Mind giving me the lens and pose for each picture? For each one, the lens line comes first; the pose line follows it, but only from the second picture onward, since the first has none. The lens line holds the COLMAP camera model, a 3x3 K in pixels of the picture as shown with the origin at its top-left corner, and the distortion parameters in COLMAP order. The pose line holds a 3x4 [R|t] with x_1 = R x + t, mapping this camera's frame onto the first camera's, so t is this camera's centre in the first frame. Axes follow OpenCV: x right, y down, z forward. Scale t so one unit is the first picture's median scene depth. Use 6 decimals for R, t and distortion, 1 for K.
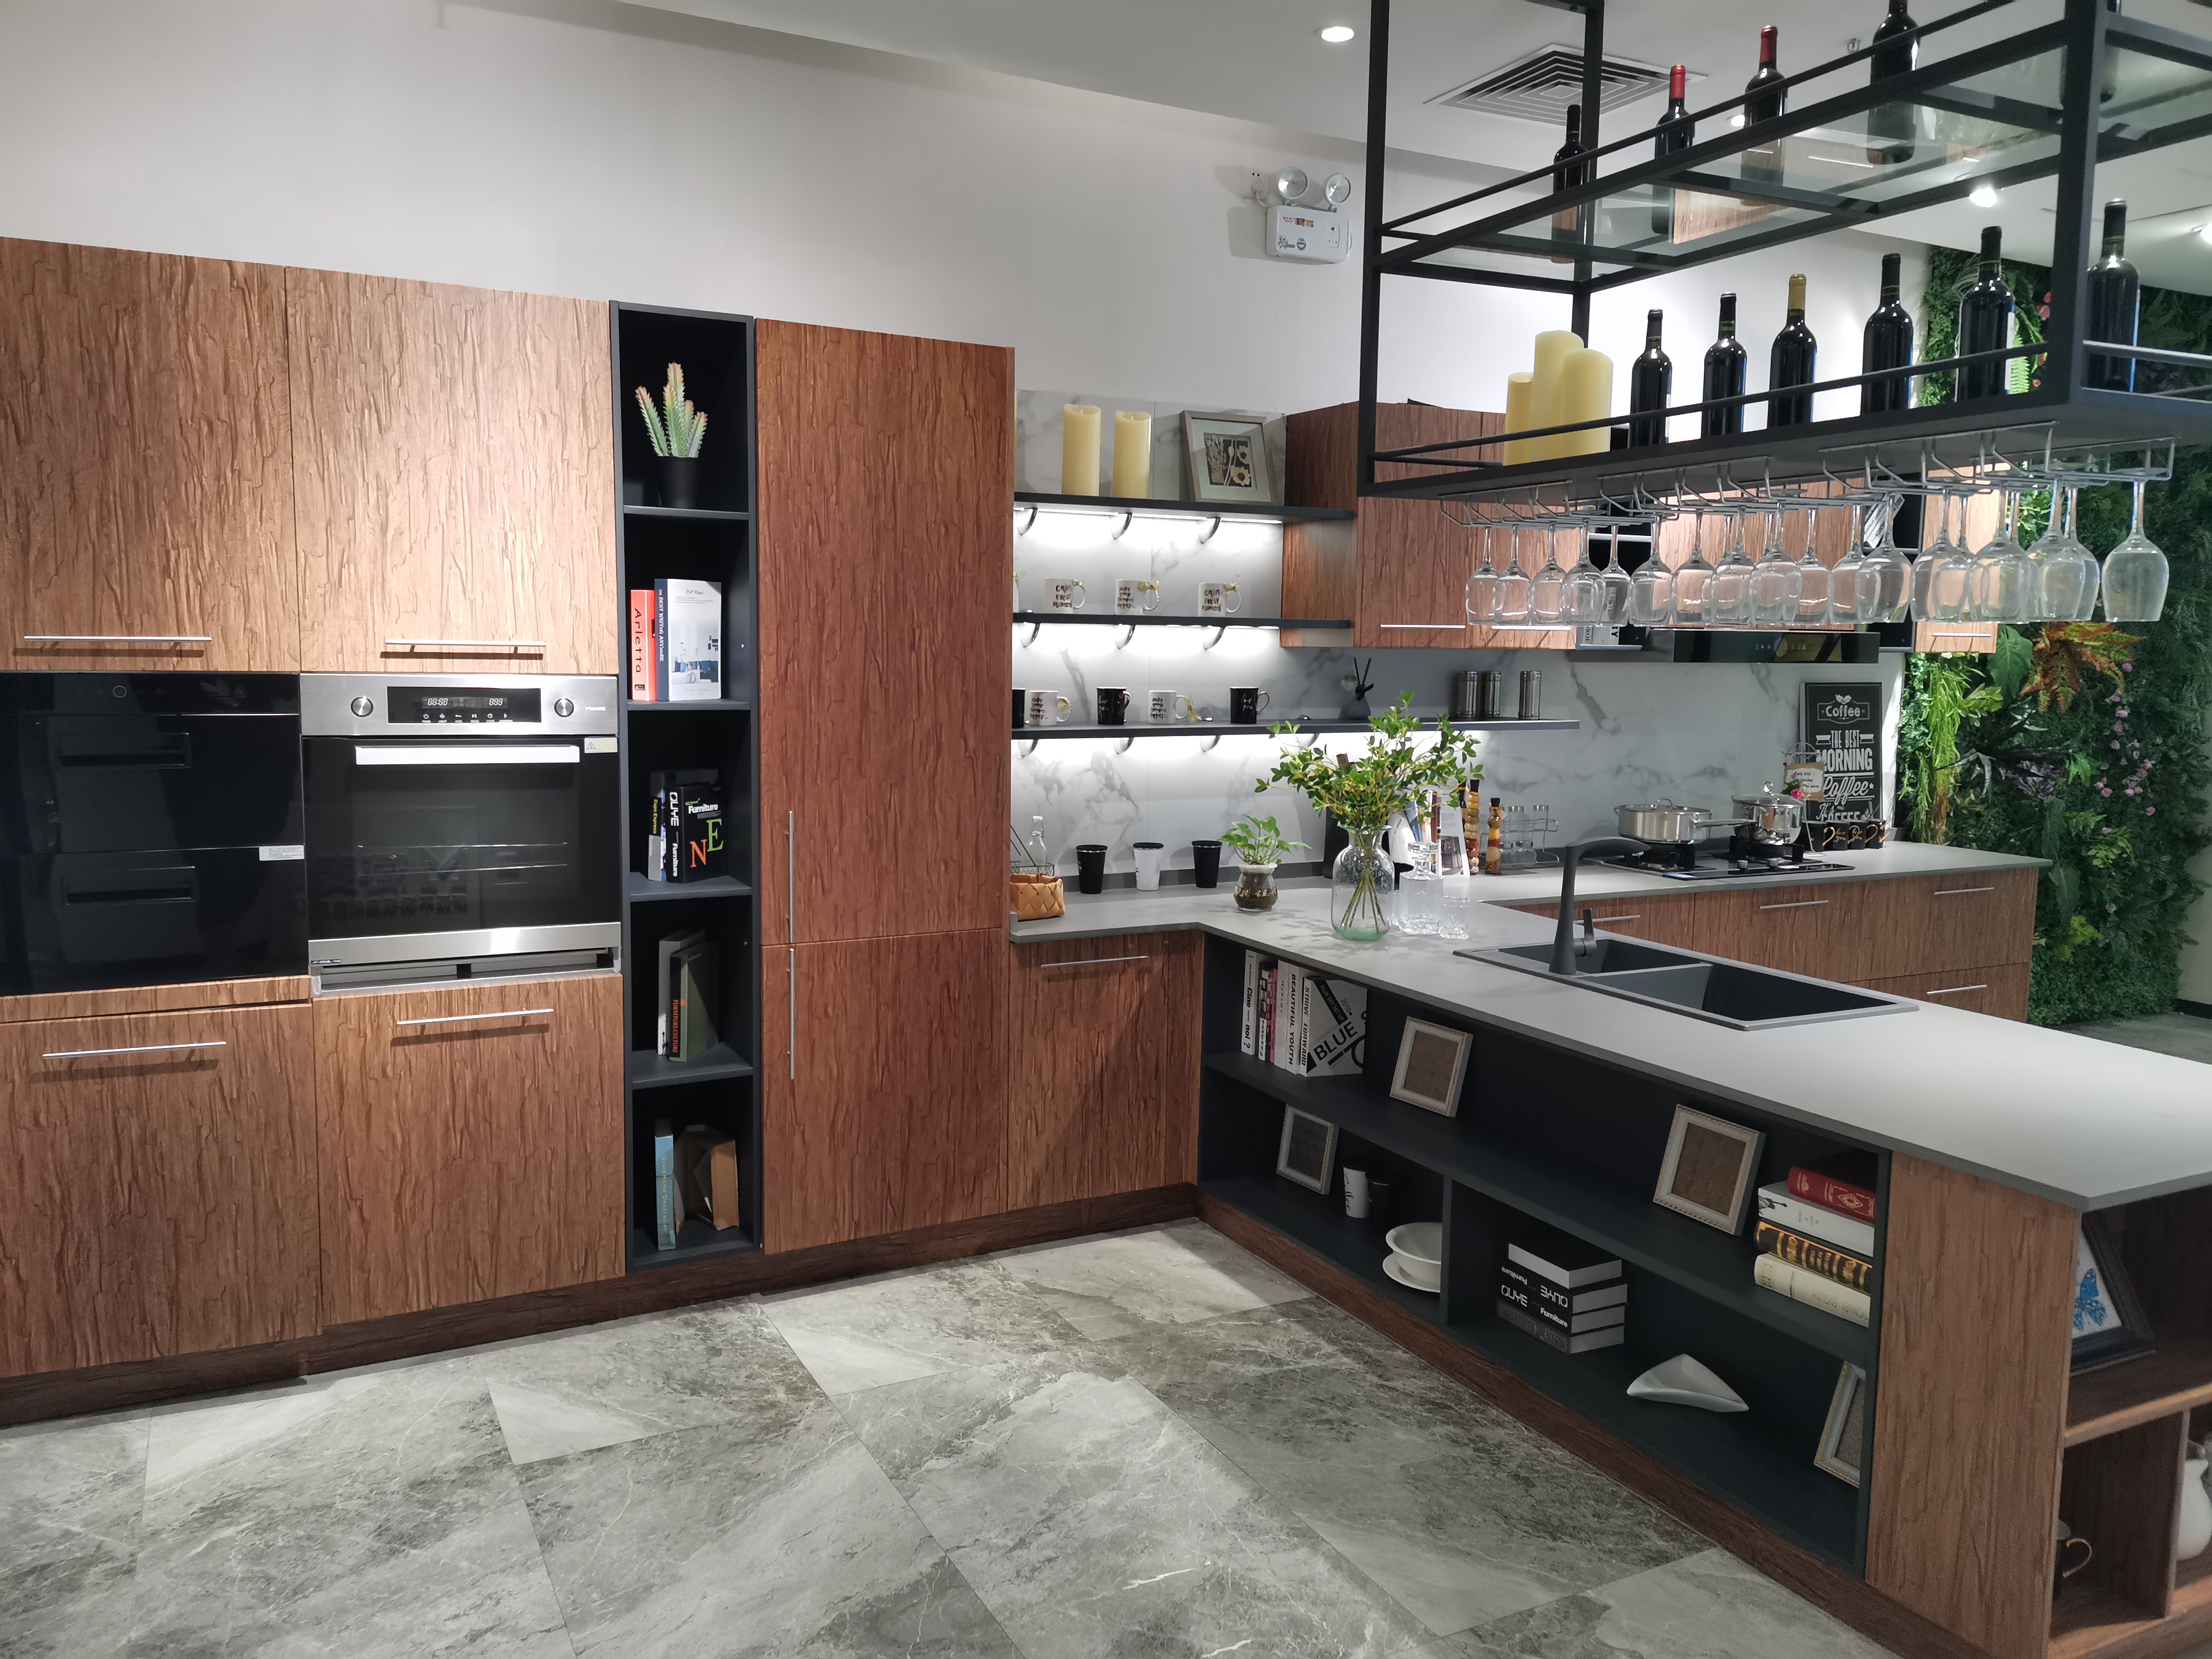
lens RADIAL K [[1666.9, 0, 1116.1], [0, 1666.9, 826.8], [0, 0, 1]] dist [0.096831, -0.120955]
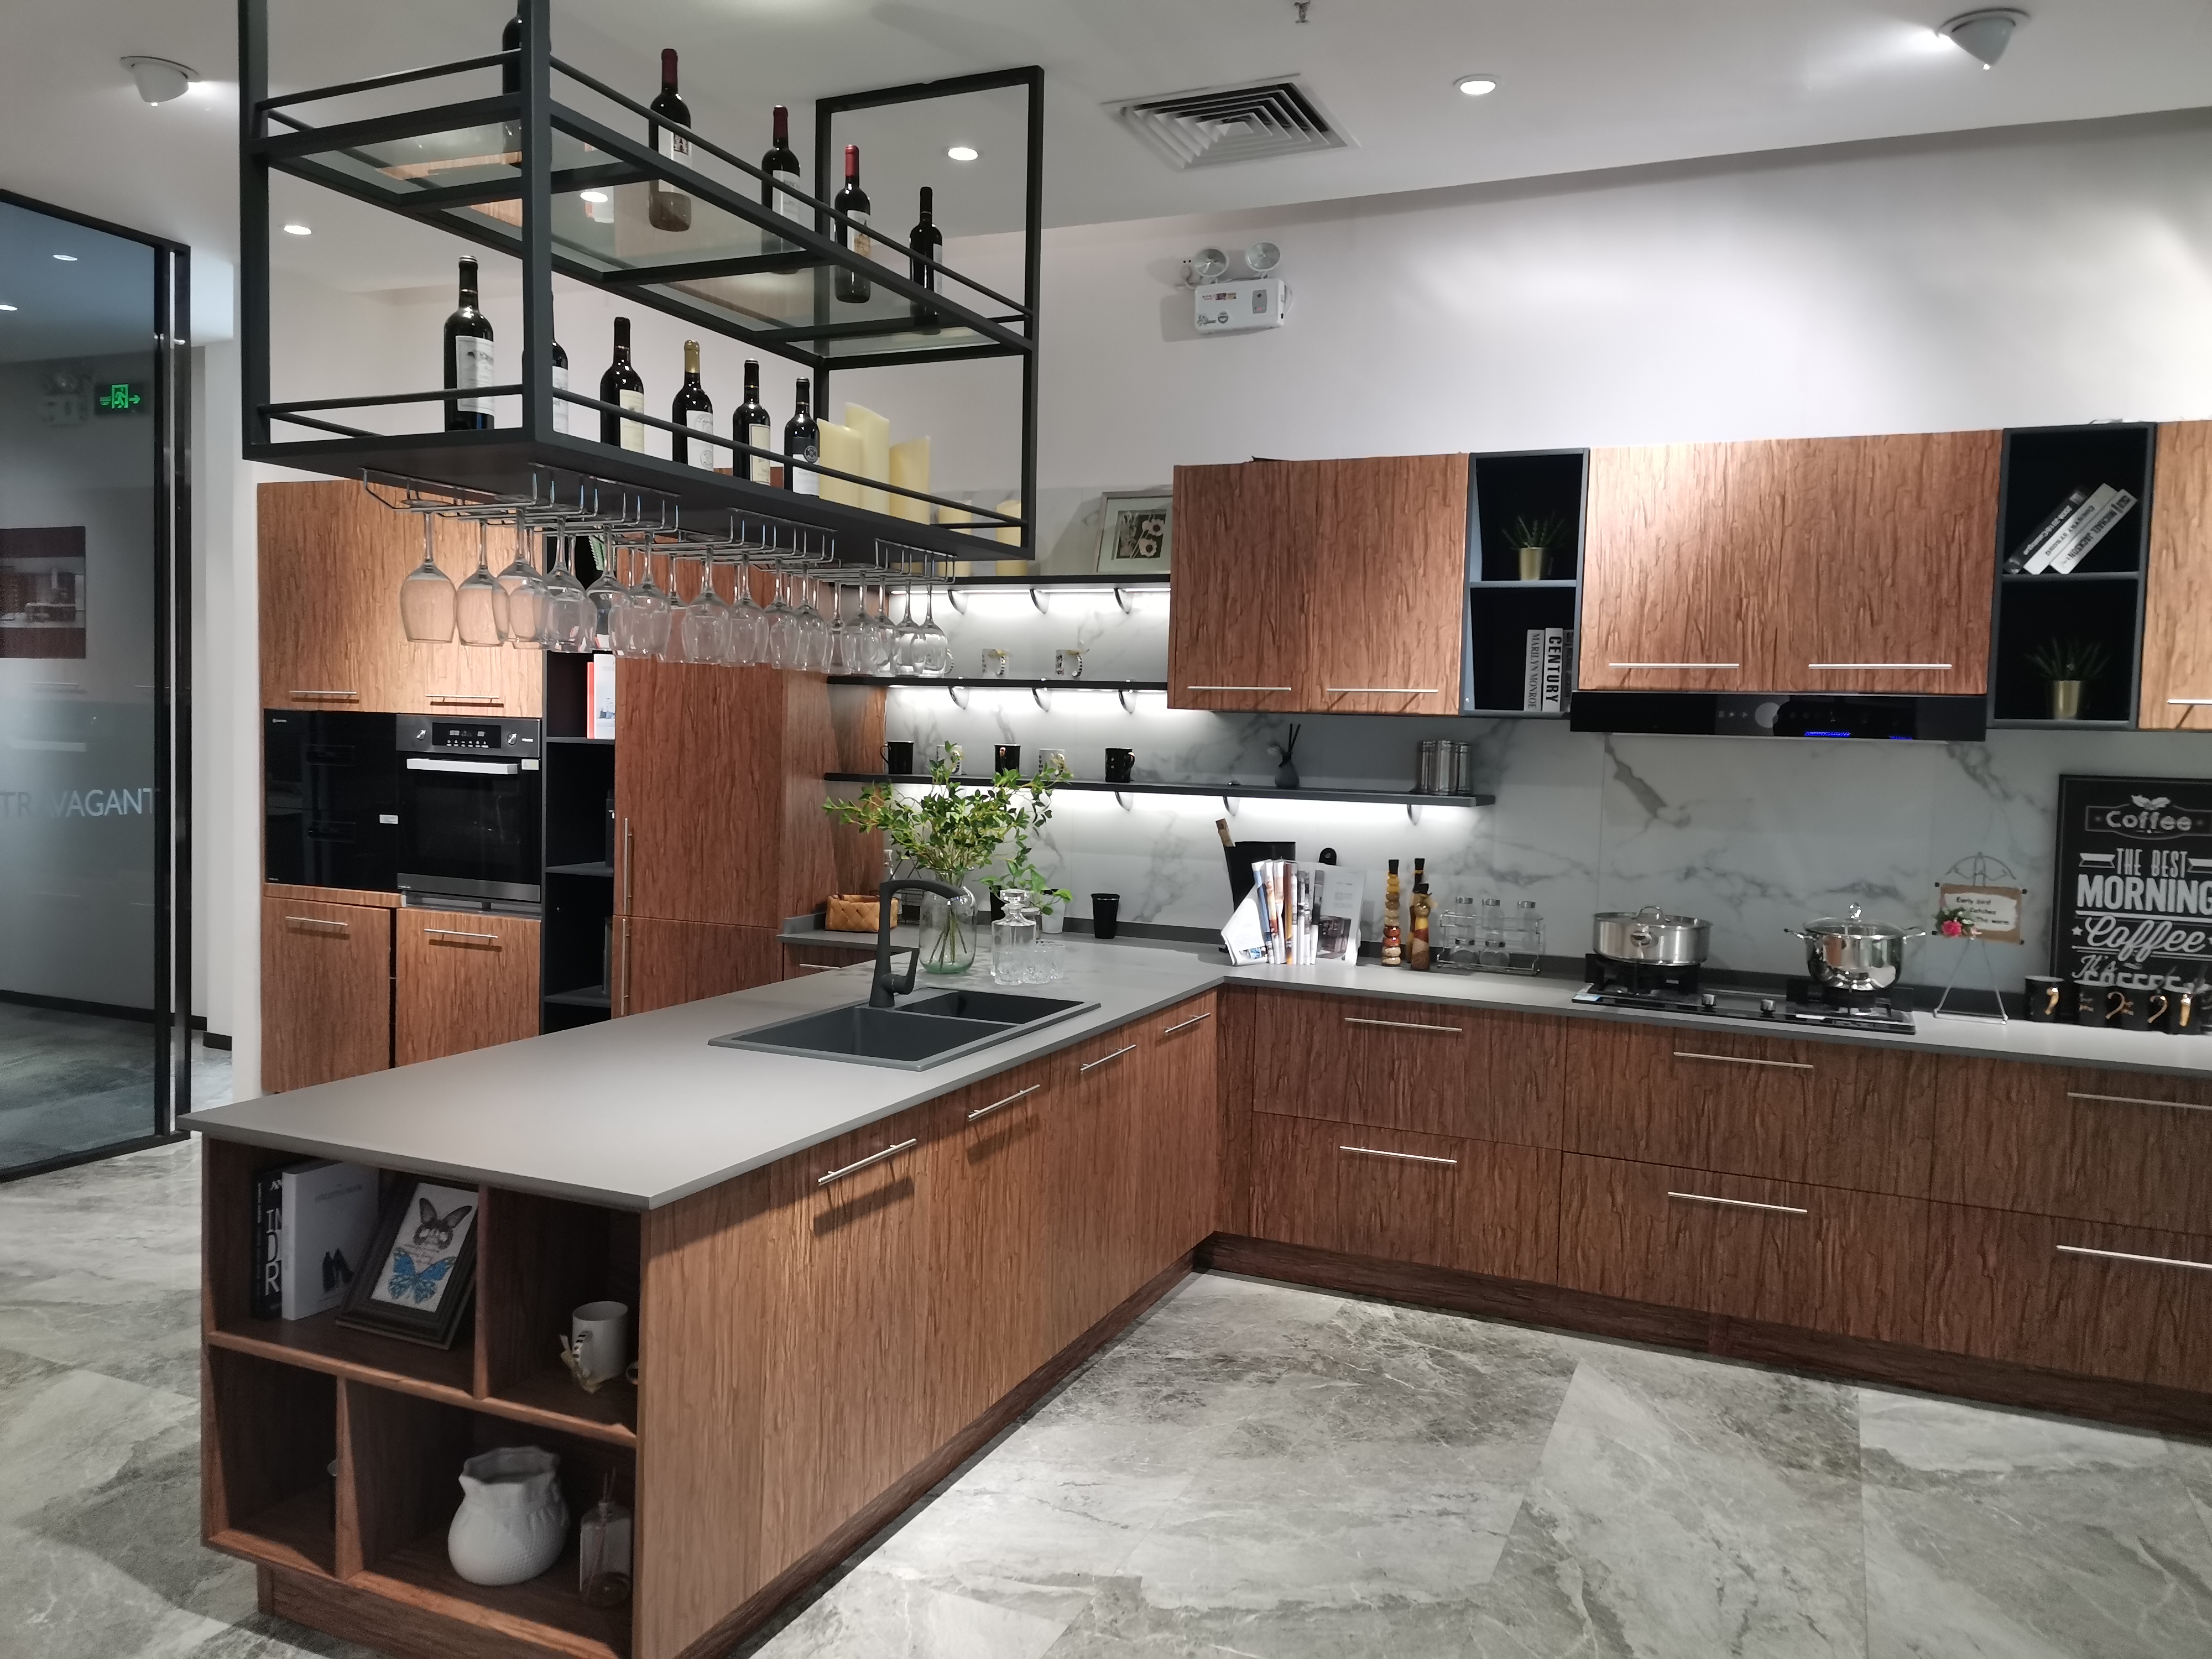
lens RADIAL K [[1666.9, 0, 1116.1], [0, 1666.9, 826.8], [0, 0, 1]] dist [0.096831, -0.120955]
pose [[0.626724, 0.050518, -0.777602, 1.092074], [-0.104336, 0.994351, -0.019493, -0.017107], [0.772225, 0.093349, 0.628455, 0.426279]]
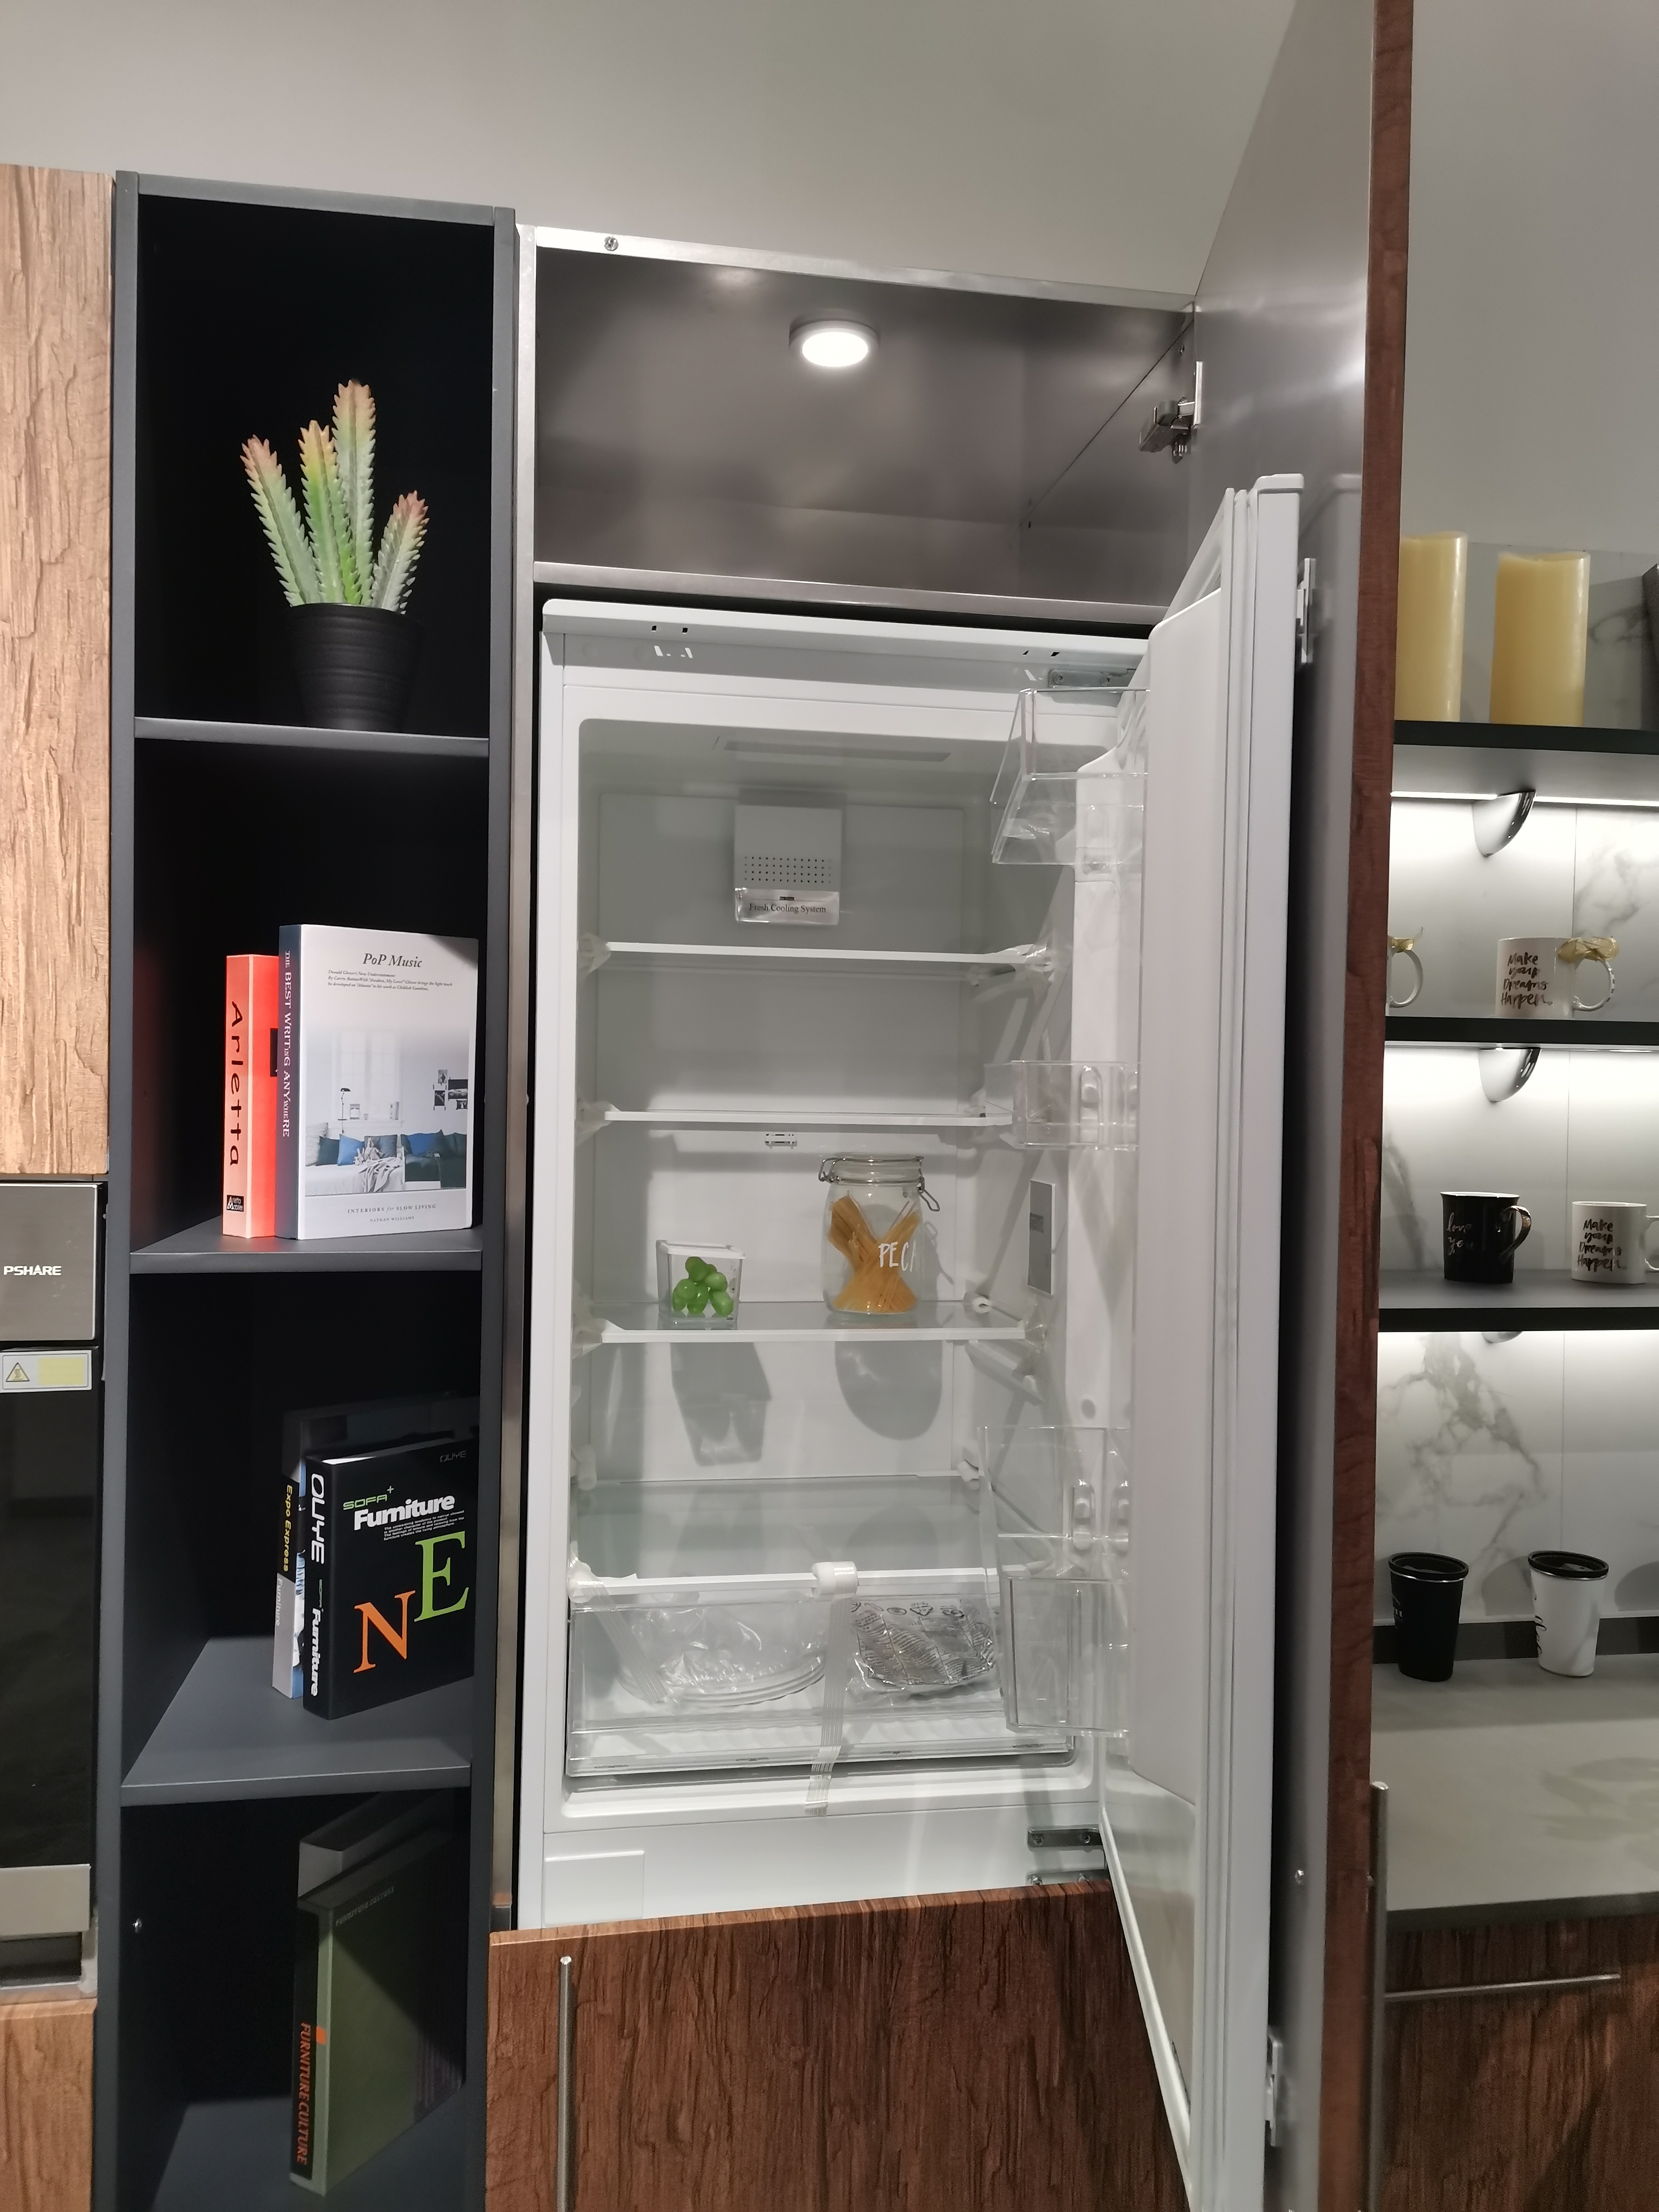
lens RADIAL K [[1666.9, 0, 829.5], [0, 1666.9, 1106.0], [0, 0, 1]] dist [0.096831, -0.120955]
pose [[0.949602, 0.006047, -0.313399, -0.030449], [-0.037037, 0.994975, -0.093026, -0.071200], [0.311262, 0.099945, 0.945054, 0.644496]]
